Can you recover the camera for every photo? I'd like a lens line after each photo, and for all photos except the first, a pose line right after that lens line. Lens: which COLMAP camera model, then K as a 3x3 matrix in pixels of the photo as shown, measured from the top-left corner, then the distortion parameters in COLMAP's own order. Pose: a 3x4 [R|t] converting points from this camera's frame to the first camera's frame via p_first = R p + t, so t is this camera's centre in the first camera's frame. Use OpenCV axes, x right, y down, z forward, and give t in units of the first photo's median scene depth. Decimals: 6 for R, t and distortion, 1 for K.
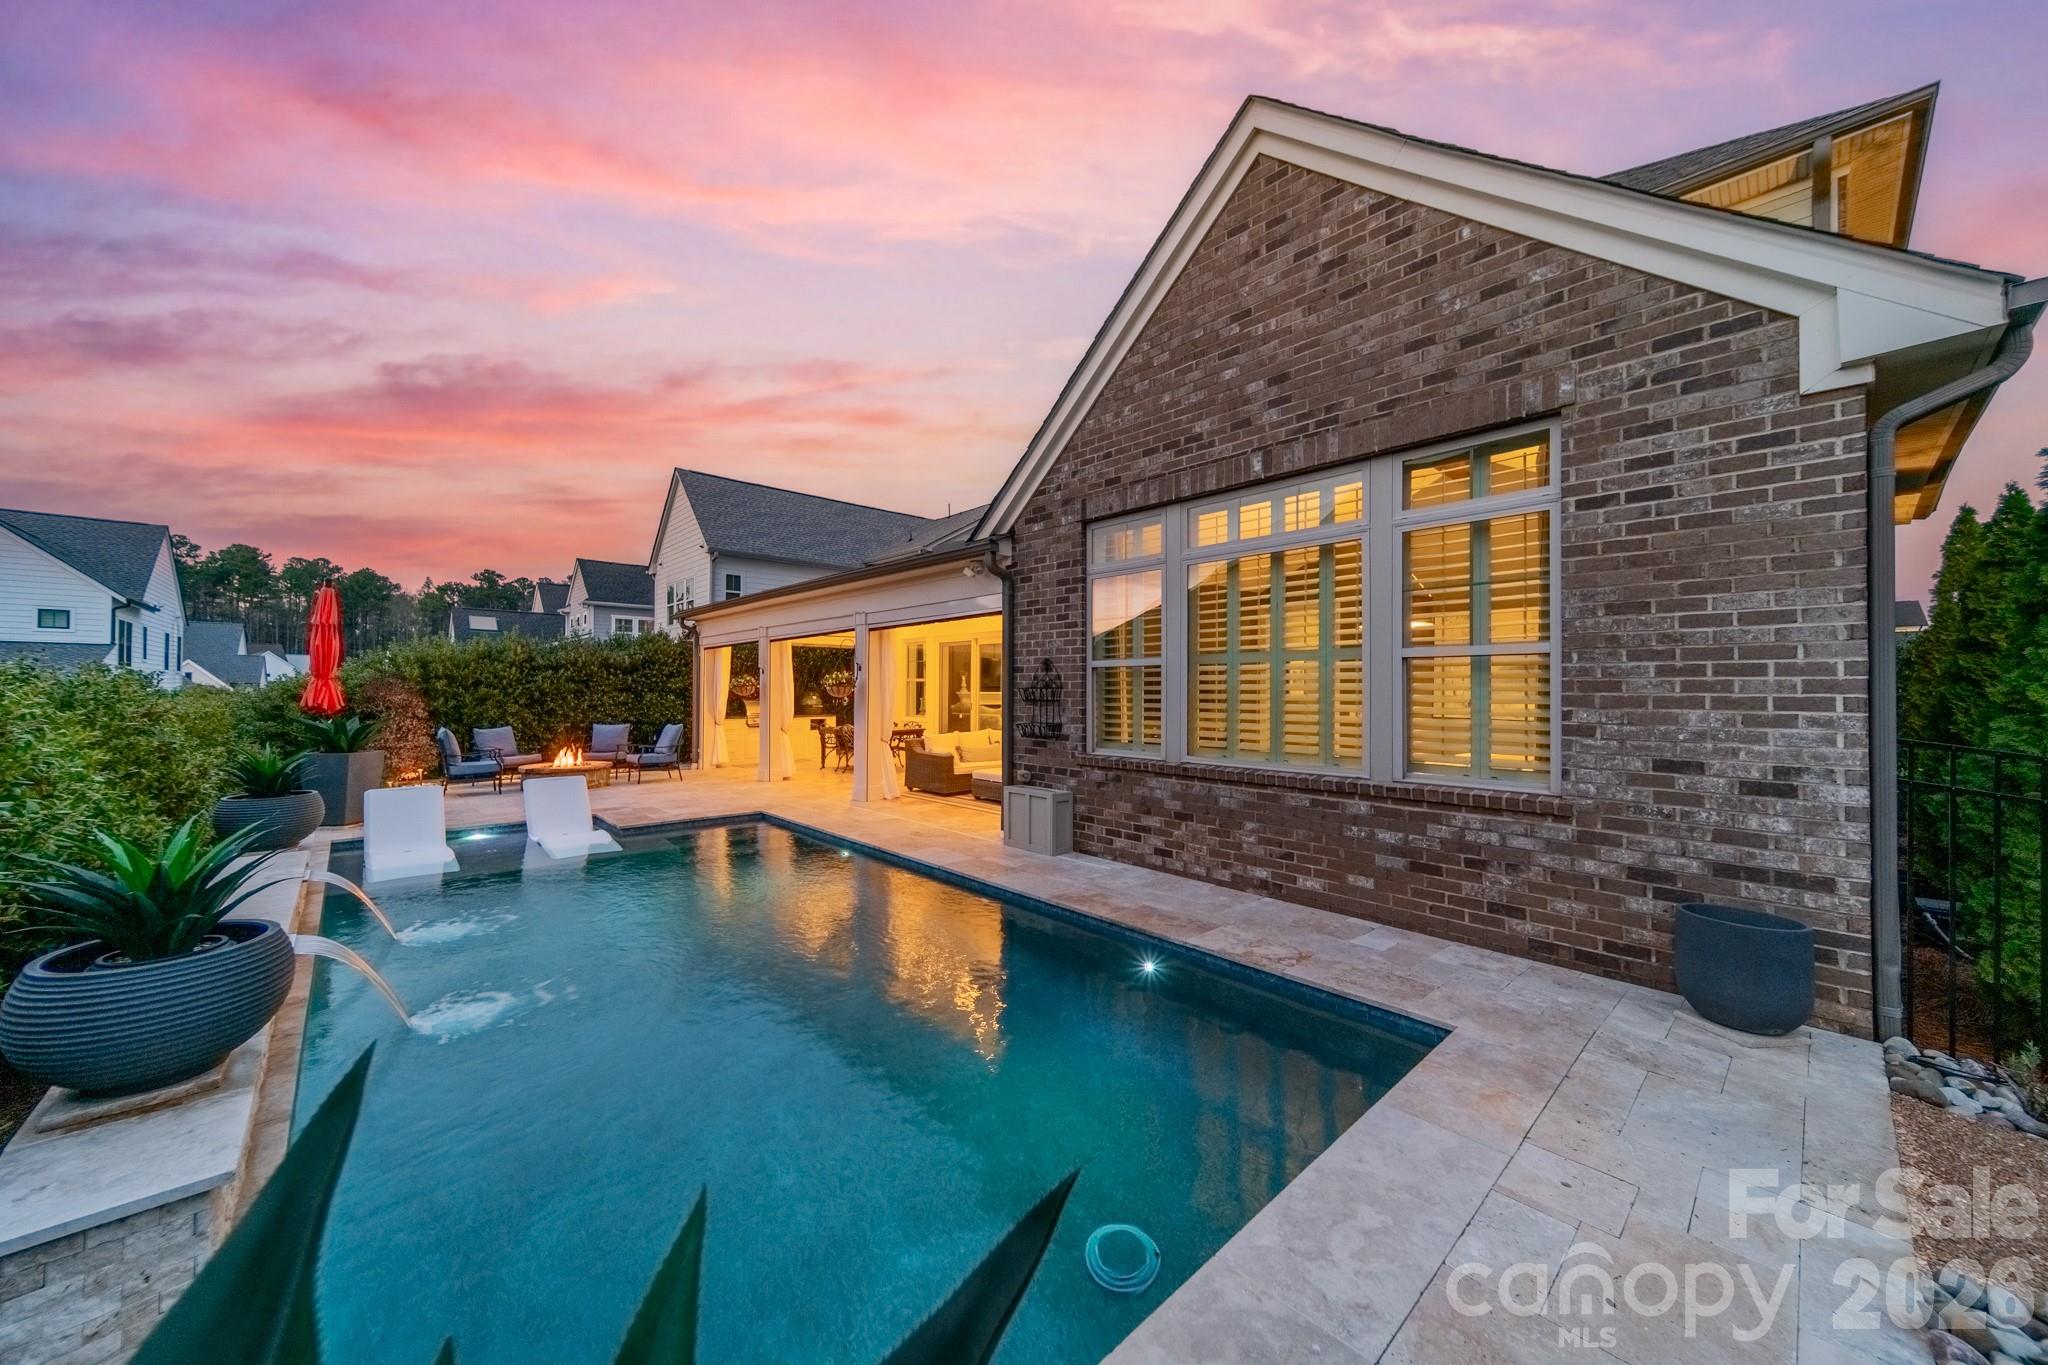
lens RADIAL K [[731.5, 0, 1024.0], [0, 731.5, 682.5], [0, 0, 1]] dist [0.016018, -0.000310]
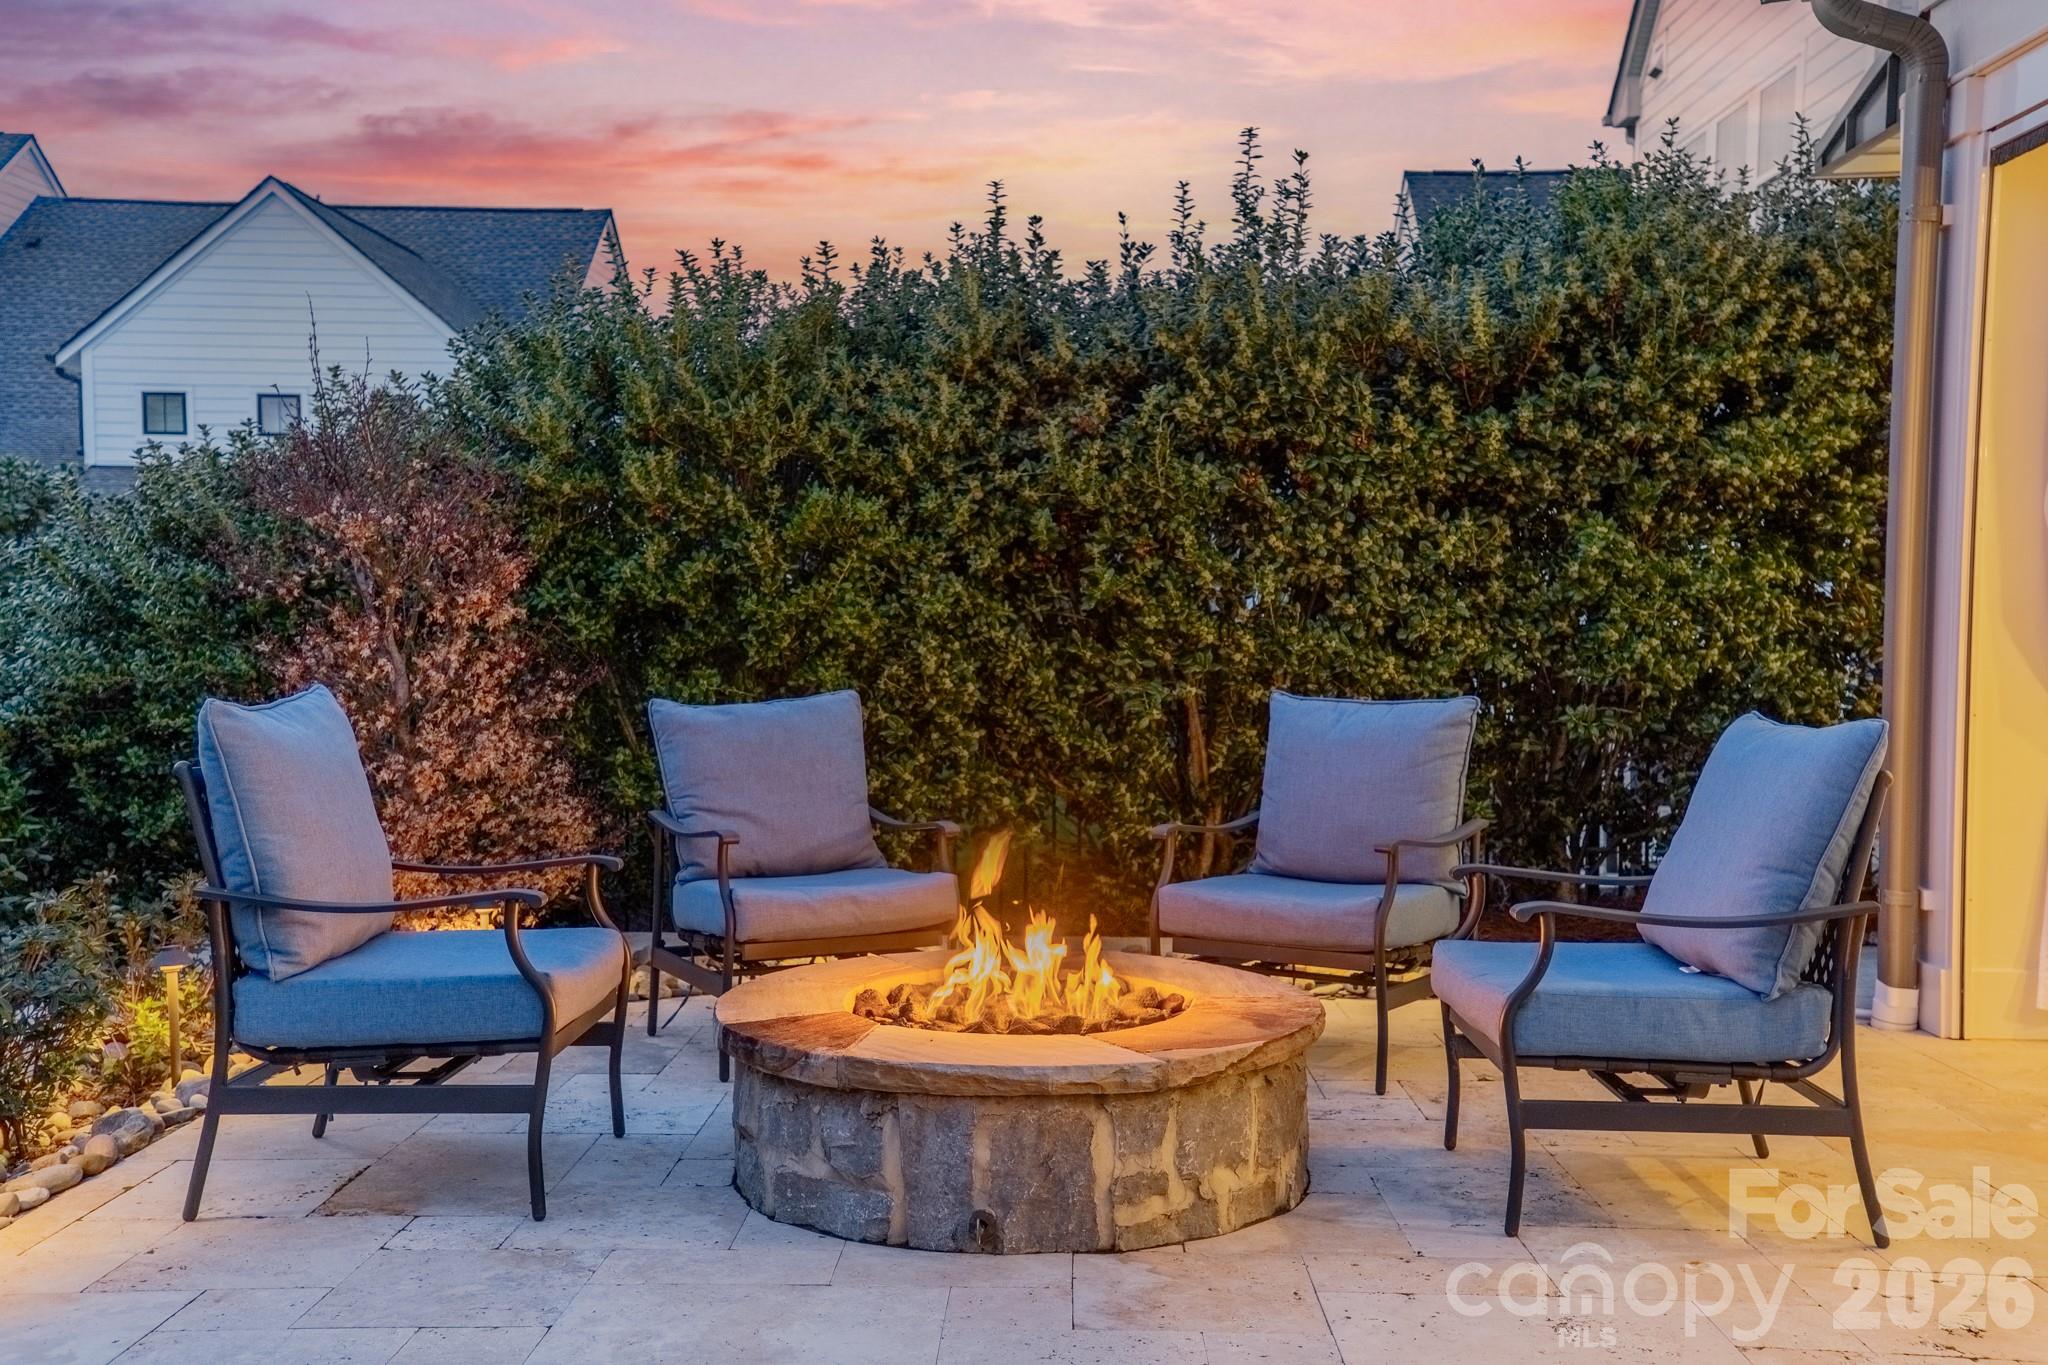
lens RADIAL K [[1954.9, 0, 1026.8], [0, 1954.9, 693.6], [0, 0, 1]] dist [0.084019, 0.091313]
pose [[0.726578, 0.031010, -0.686383, -0.421190], [0.007349, 0.998573, 0.052893, 0.042895], [0.687044, -0.043475, 0.725314, 0.828551]]
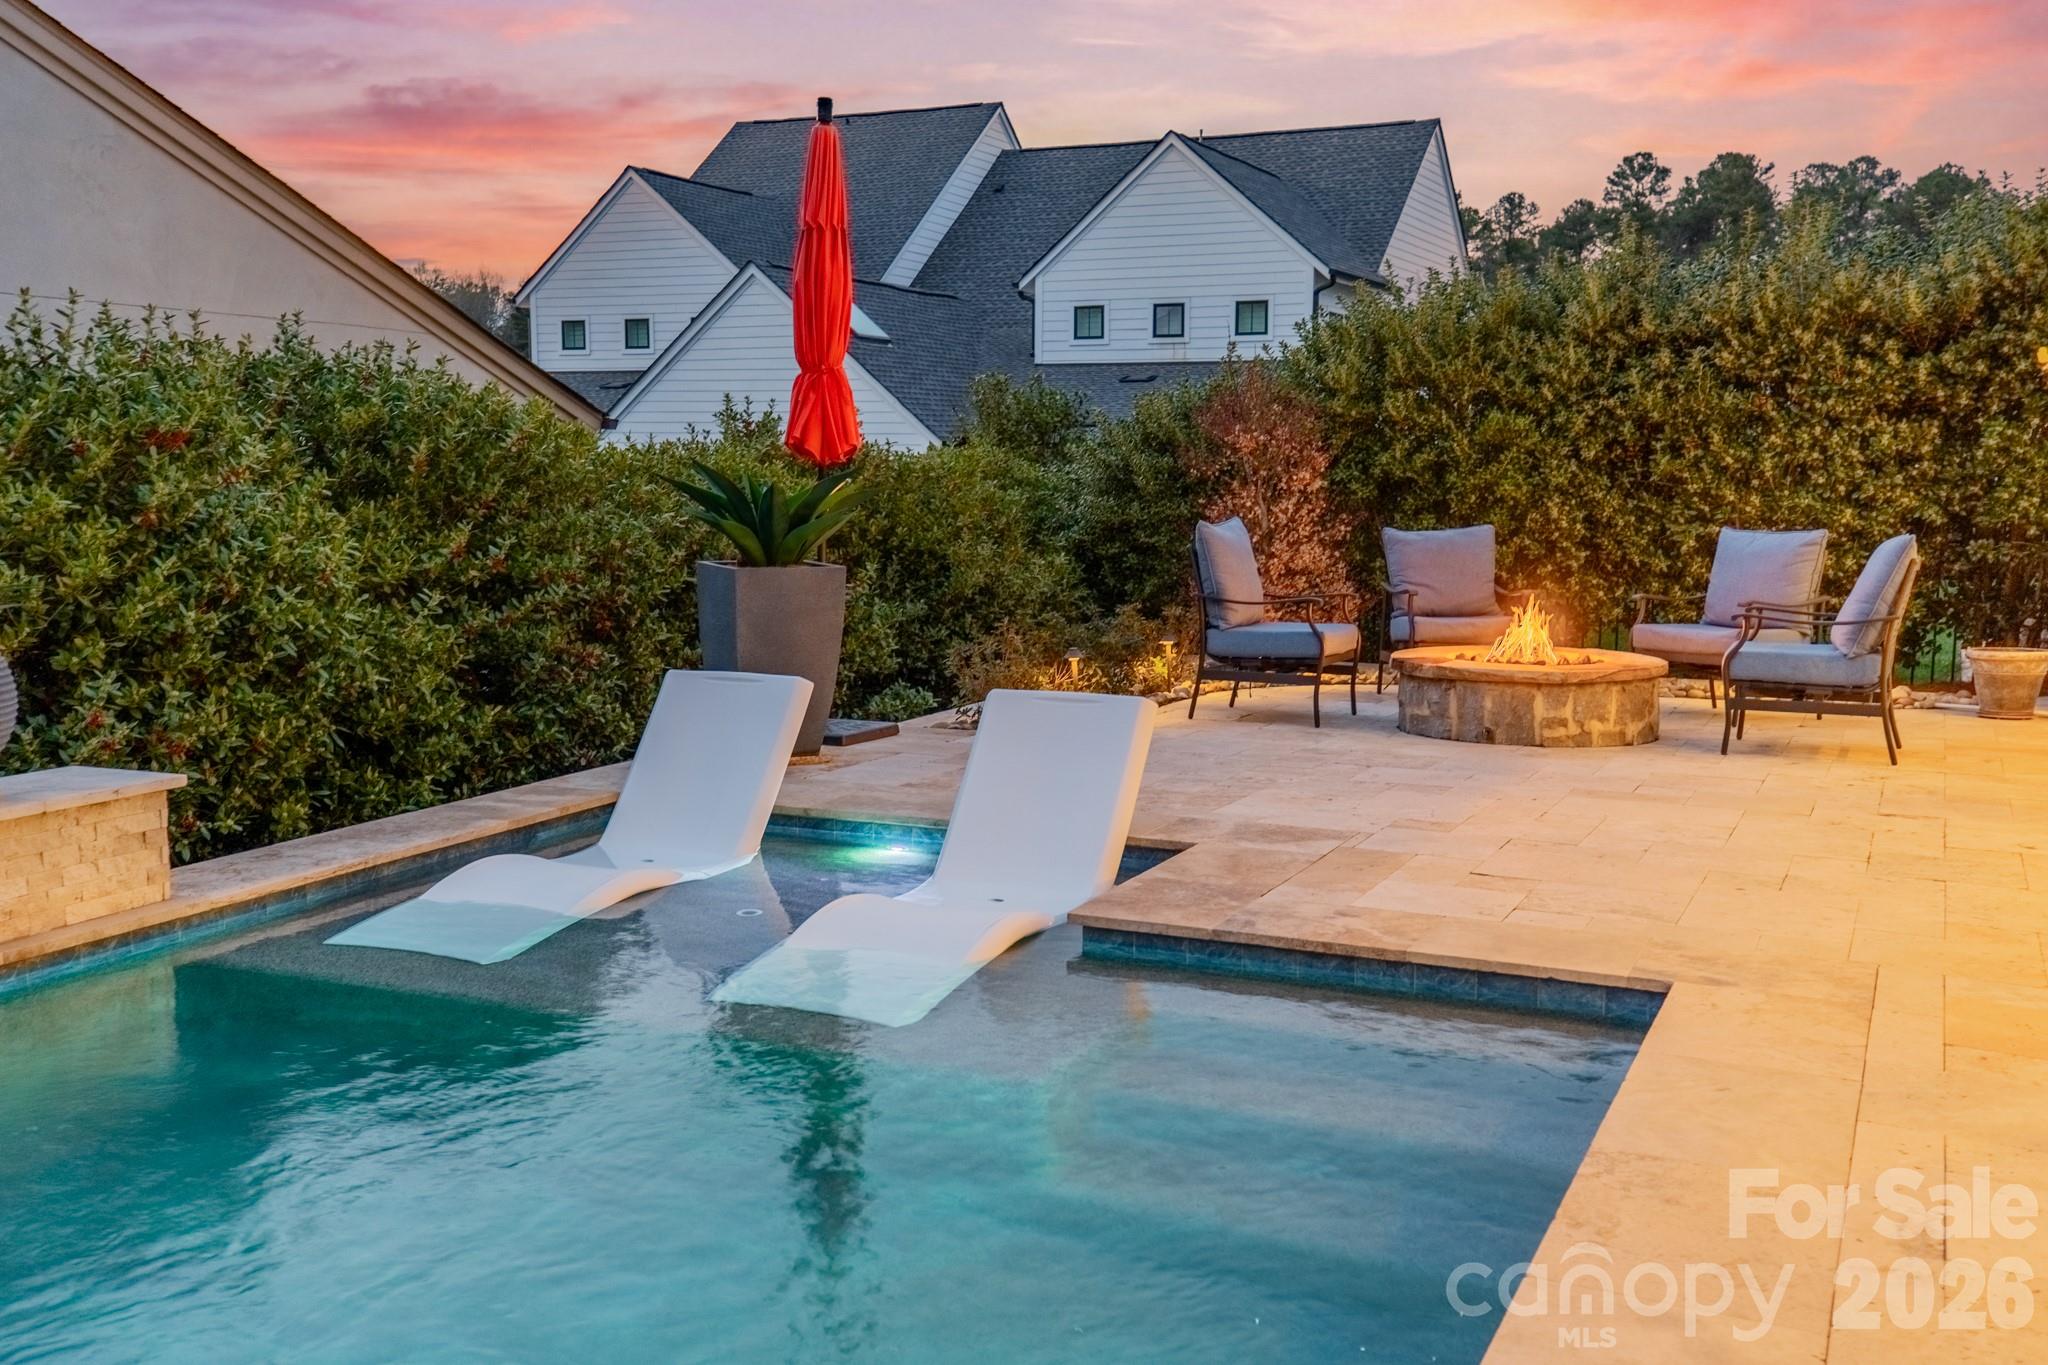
lens RADIAL K [[1954.9, 0, 1026.8], [0, 1954.9, 693.6], [0, 0, 1]] dist [0.084019, 0.091313]
pose [[0.386079, 0.108065, -0.916114, 0.040350], [0.009624, 0.992589, 0.121142, 0.030456], [0.922415, -0.055587, 0.382178, 0.558931]]
